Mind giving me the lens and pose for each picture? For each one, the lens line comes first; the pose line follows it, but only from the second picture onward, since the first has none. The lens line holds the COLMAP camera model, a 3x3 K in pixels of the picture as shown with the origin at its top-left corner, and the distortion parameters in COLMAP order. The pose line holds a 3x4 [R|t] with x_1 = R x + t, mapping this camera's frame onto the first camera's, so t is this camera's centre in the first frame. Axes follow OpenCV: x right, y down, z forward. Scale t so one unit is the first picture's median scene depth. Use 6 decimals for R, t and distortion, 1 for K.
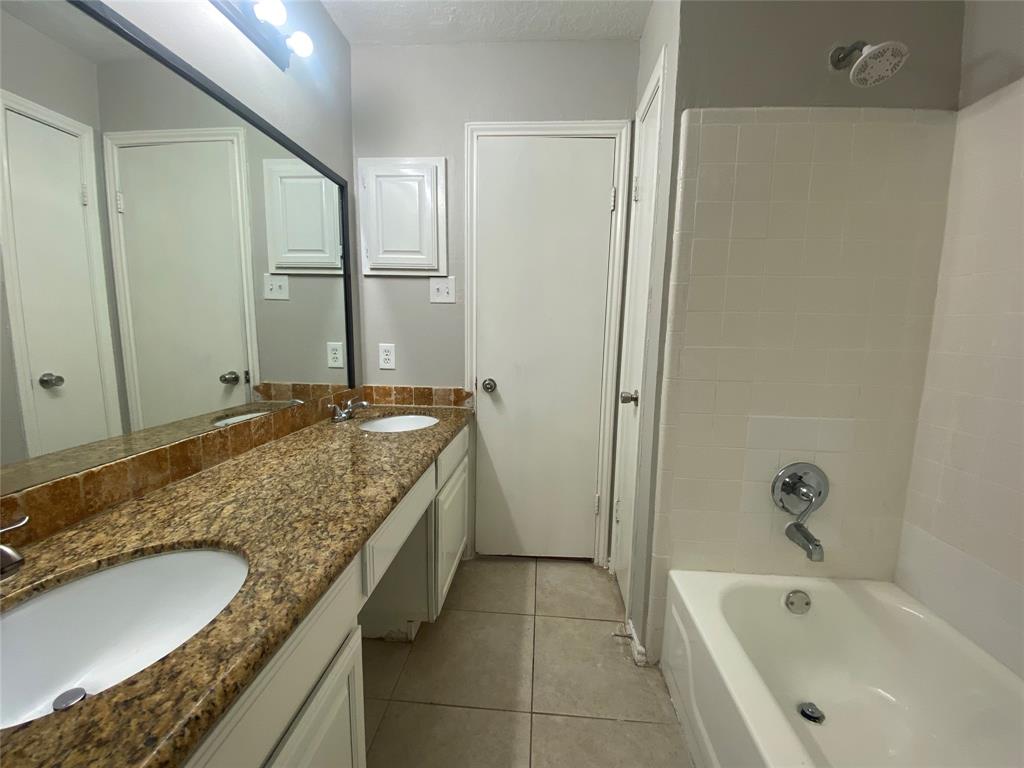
lens RADIAL K [[416.8, 0, 513.8], [0, 416.8, 386.8], [0, 0, 1]] dist [0.038563, -0.028295]
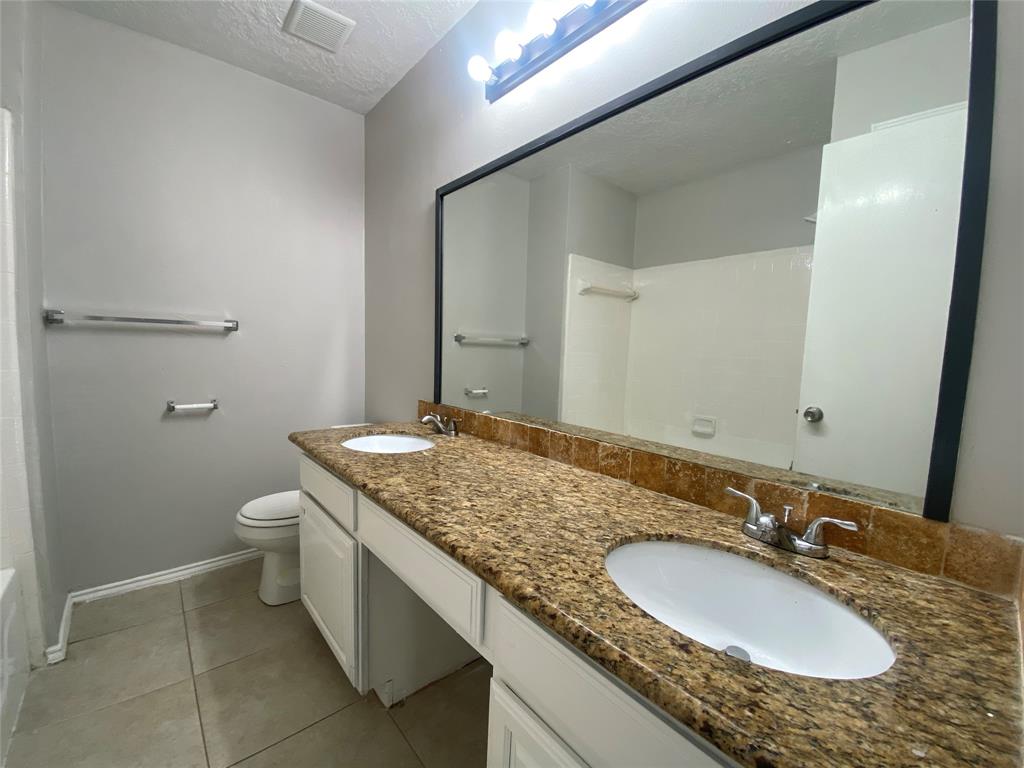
lens RADIAL K [[416.8, 0, 513.8], [0, 416.8, 386.8], [0, 0, 1]] dist [0.038563, -0.028295]
pose [[-0.699788, 0.016869, -0.714151, 0.174542], [-0.151396, 0.973509, 0.171346, -0.182124], [0.698123, 0.228025, -0.678696, 1.593088]]
